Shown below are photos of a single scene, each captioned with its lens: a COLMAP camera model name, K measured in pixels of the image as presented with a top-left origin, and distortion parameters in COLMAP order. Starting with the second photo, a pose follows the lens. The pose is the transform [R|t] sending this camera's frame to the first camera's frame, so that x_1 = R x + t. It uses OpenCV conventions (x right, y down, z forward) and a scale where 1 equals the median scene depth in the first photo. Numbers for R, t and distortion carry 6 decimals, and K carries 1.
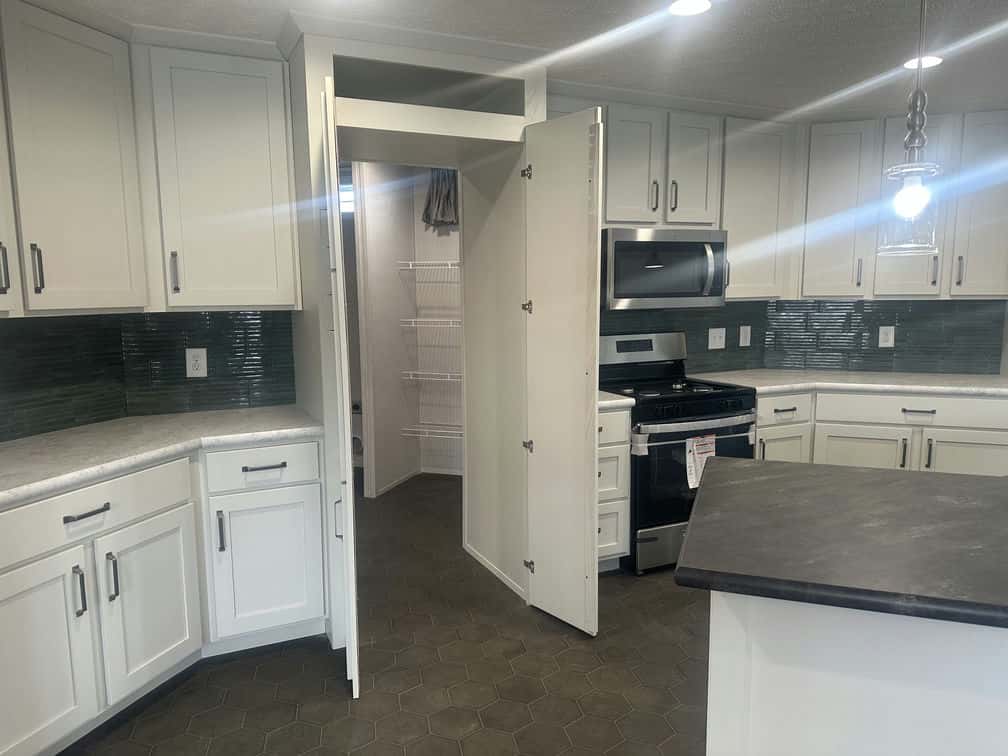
lens RADIAL K [[701.9, 0, 499.1], [0, 701.9, 383.9], [0, 0, 1]] dist [0.052863, -0.047737]
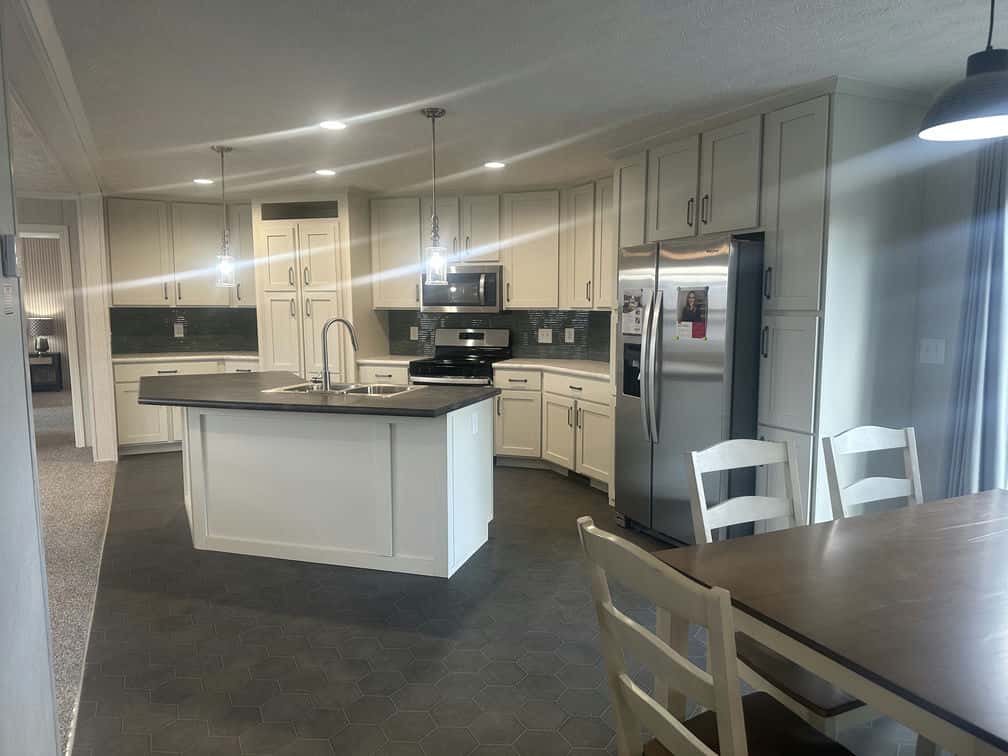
lens RADIAL K [[701.9, 0, 508.8], [0, 701.9, 383.4], [0, 0, 1]] dist [0.052863, -0.047737]
pose [[0.730064, 0.086207, -0.677920, 1.600956], [-0.098346, 0.994939, 0.020611, 0.015041], [0.676266, 0.051623, 0.734847, -0.148560]]
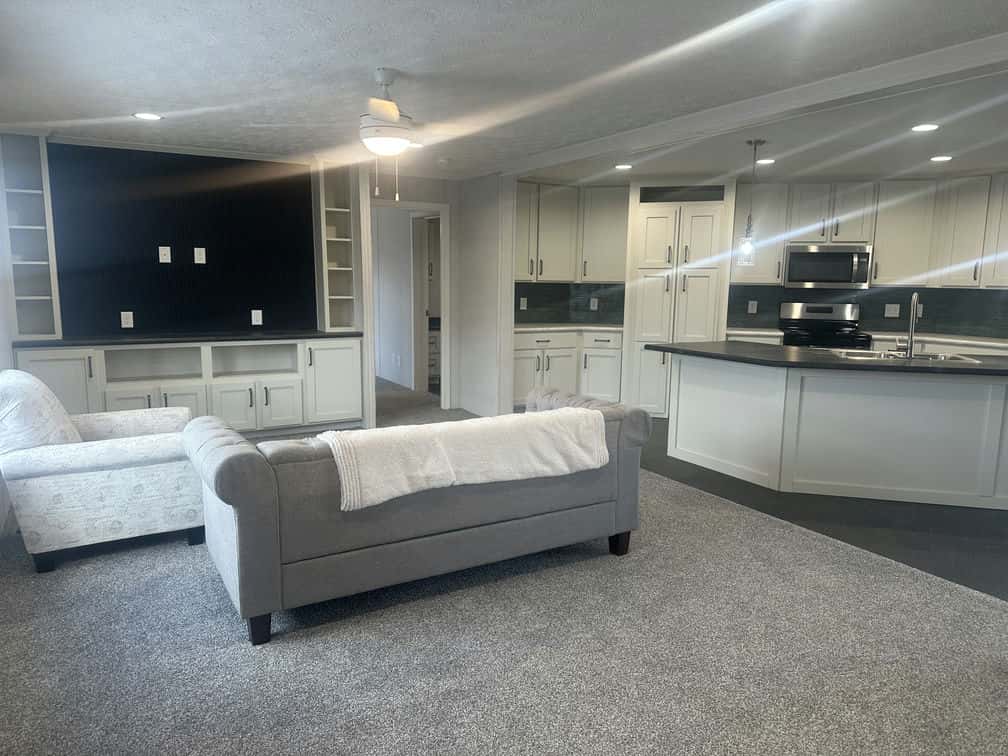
lens RADIAL K [[701.9, 0, 504.2], [0, 701.9, 386.5], [0, 0, 1]] dist [0.052863, -0.047737]
pose [[0.754694, 0.118854, -0.645221, 0.904925], [-0.106850, 0.992590, 0.057863, 0.139280], [0.647317, 0.025273, 0.761802, -1.023667]]
